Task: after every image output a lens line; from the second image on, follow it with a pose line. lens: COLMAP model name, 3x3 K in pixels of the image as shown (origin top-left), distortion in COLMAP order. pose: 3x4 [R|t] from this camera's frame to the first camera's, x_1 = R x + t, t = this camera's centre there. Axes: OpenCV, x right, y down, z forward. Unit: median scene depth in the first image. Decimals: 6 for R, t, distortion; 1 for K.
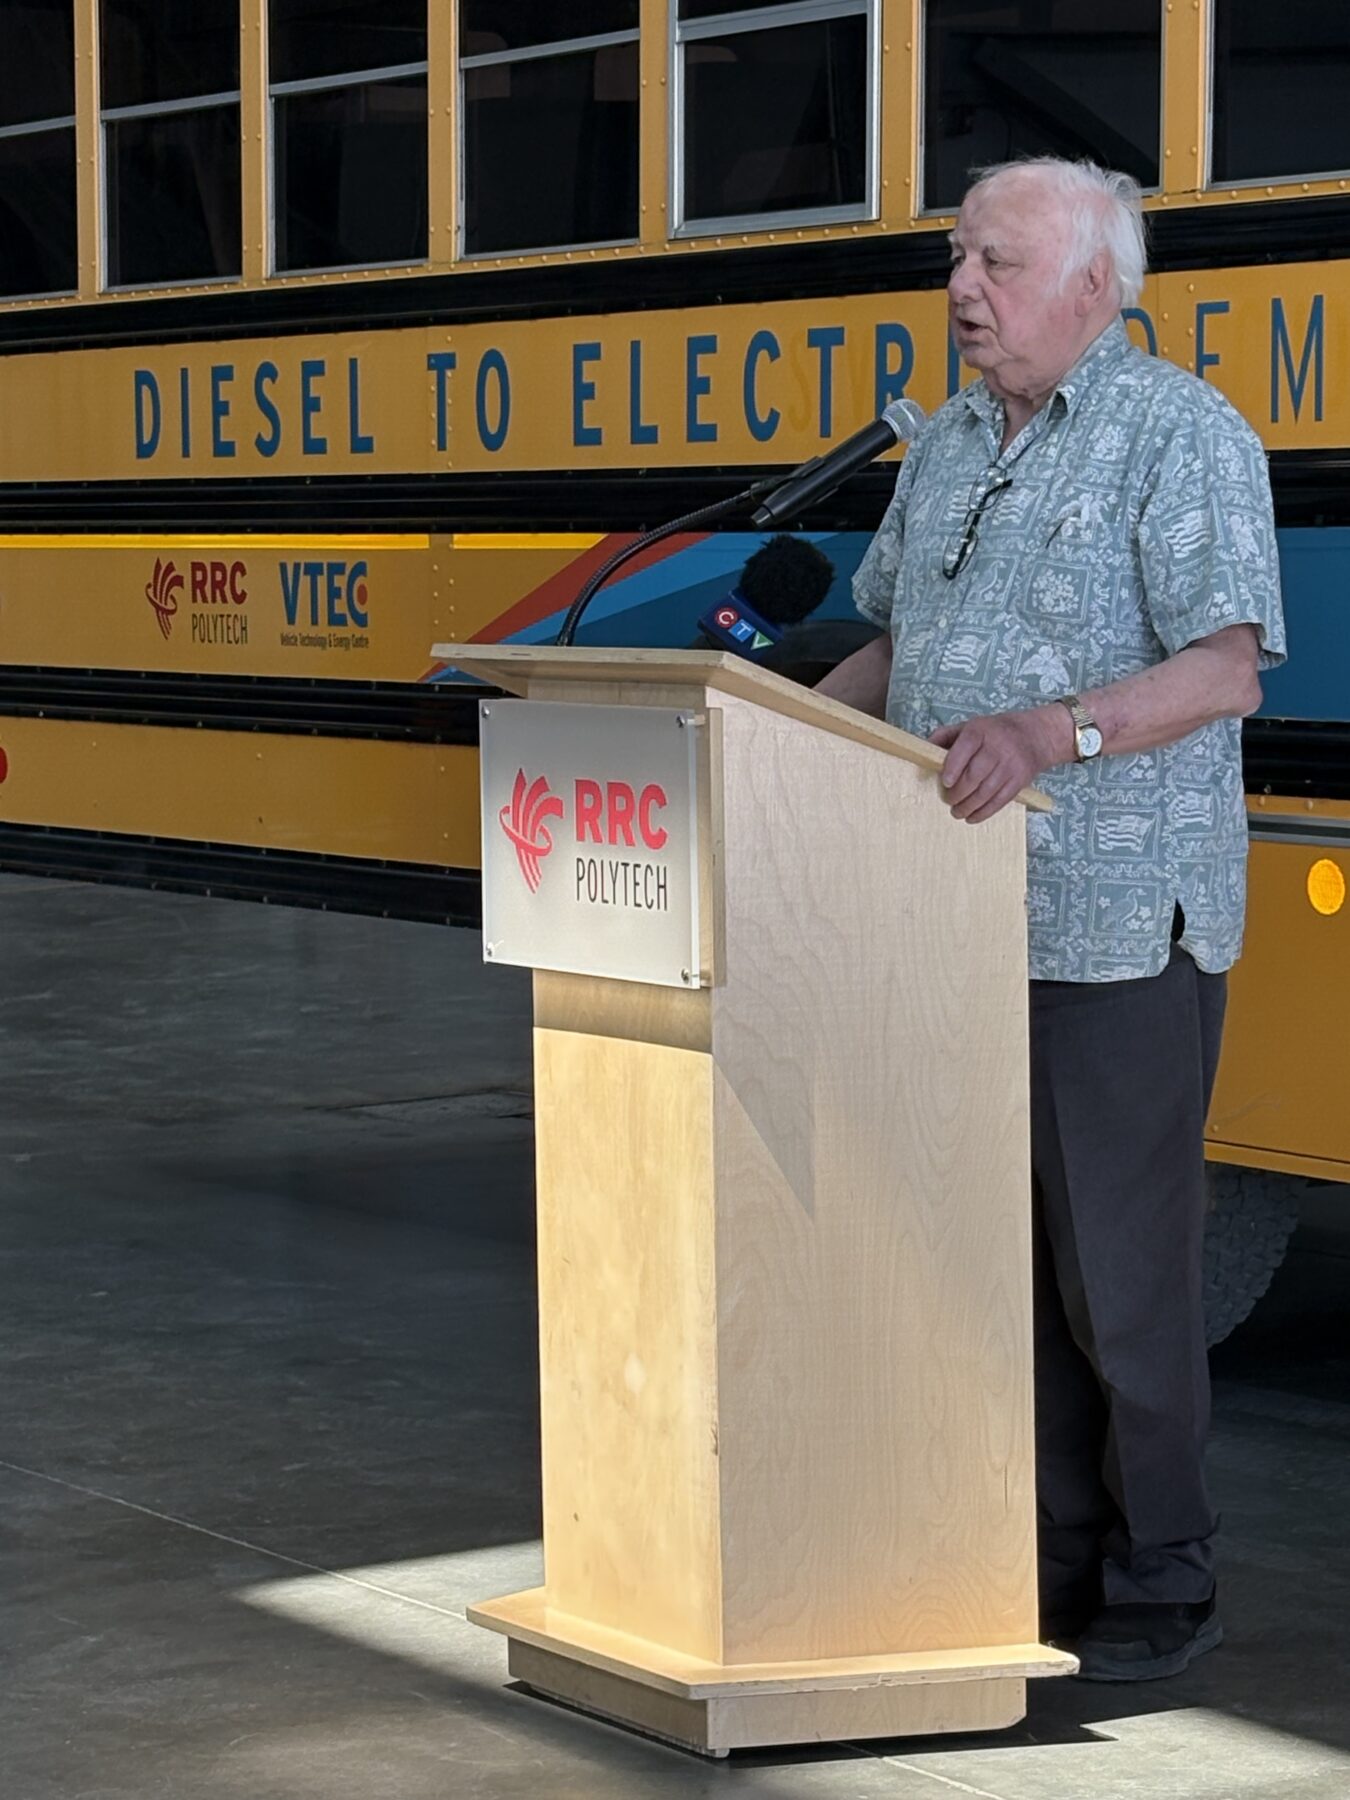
lens RADIAL K [[4848.8, 0, 675.1], [0, 4848.8, 900.2], [0, 0, 1]] dist [0.095012, 0.000000]
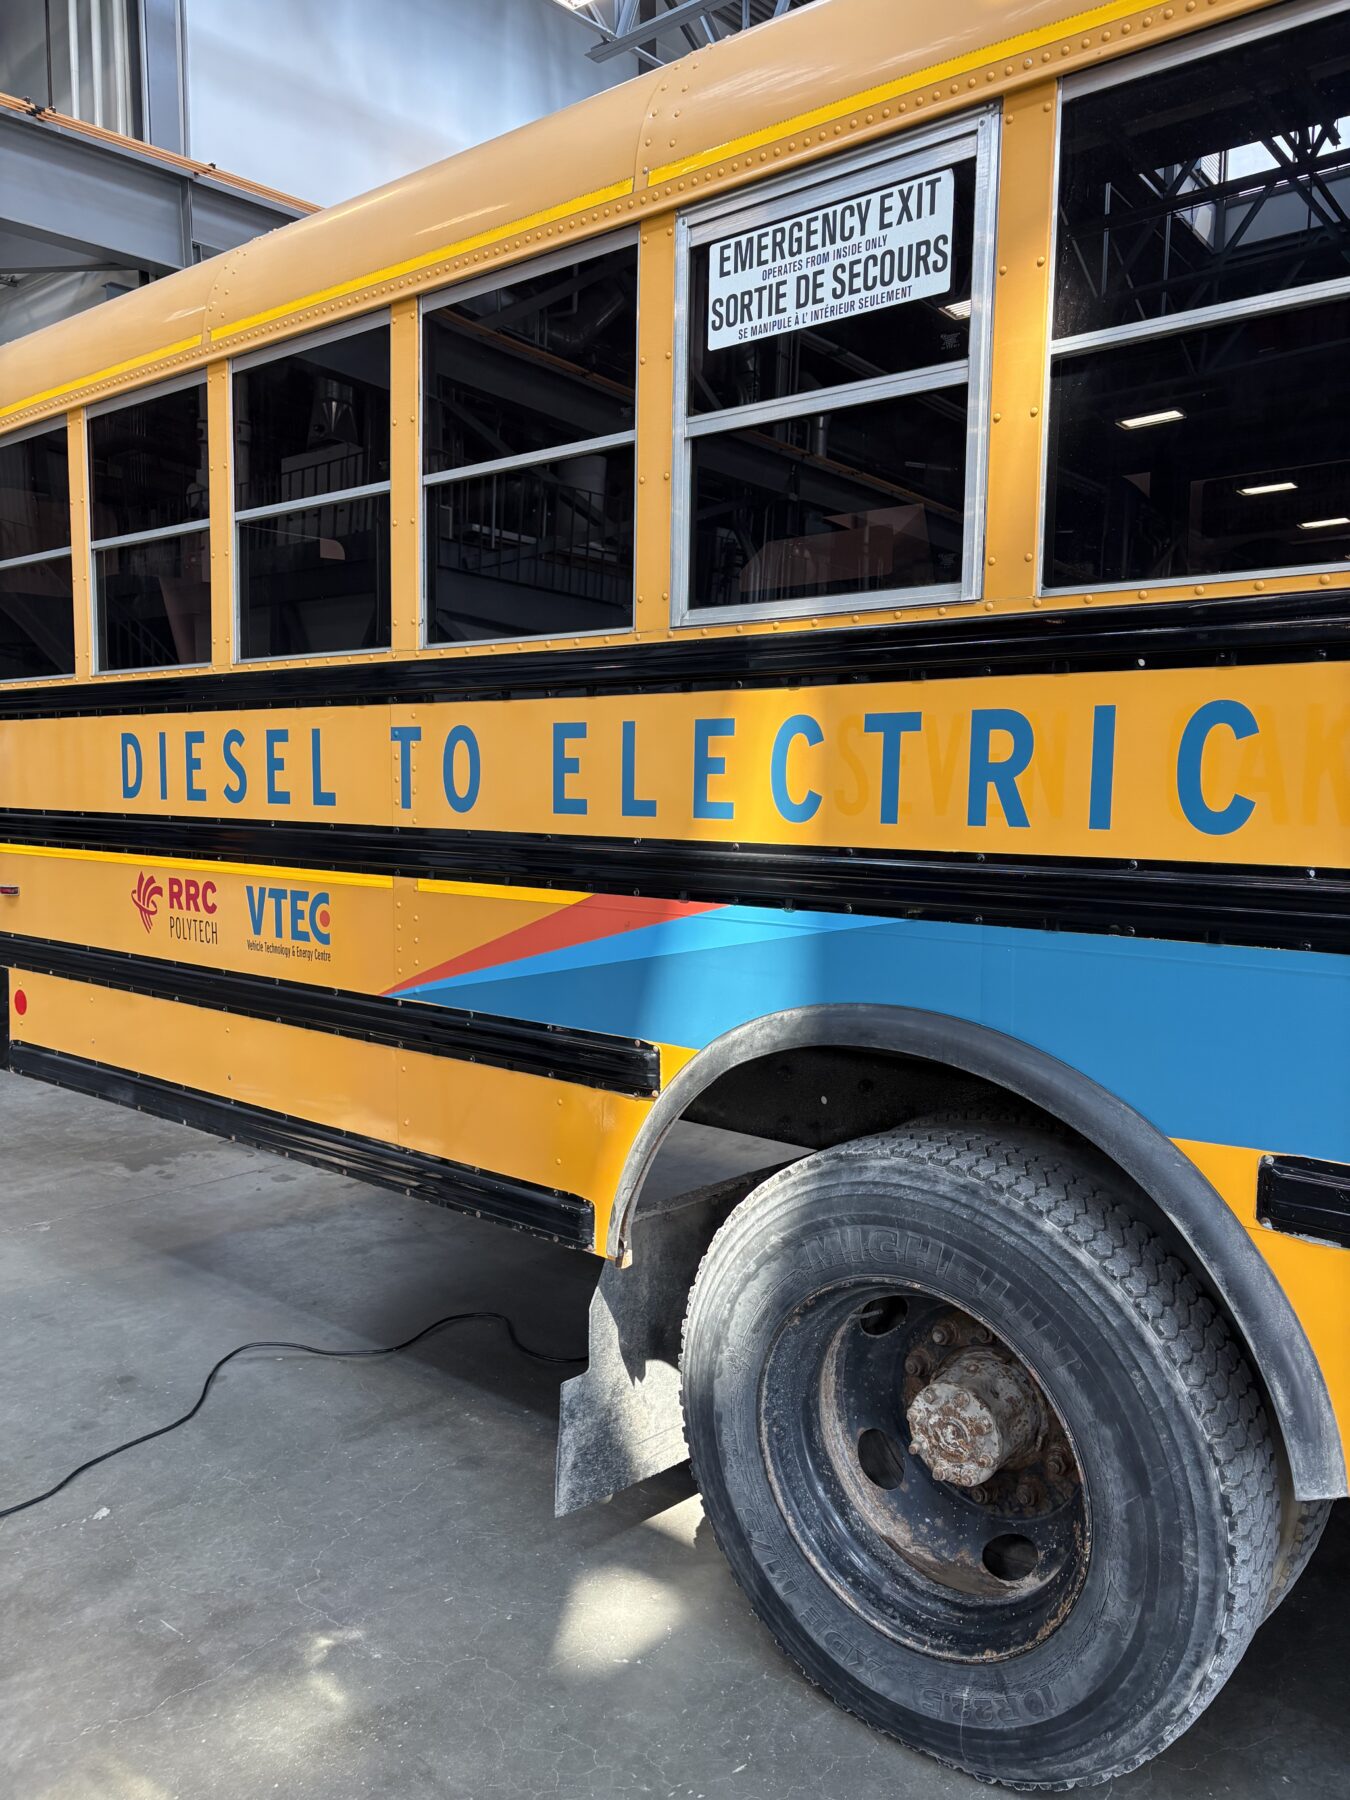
lens RADIAL K [[1355.5, 0, 663.2], [0, 1355.5, 905.1], [0, 0, 1]] dist [0.052224, -0.055887]
pose [[0.960656, -0.008341, 0.277617, -0.076805], [0.004513, 0.999886, 0.014425, -0.070124], [-0.277706, -0.012604, 0.960583, 0.631667]]
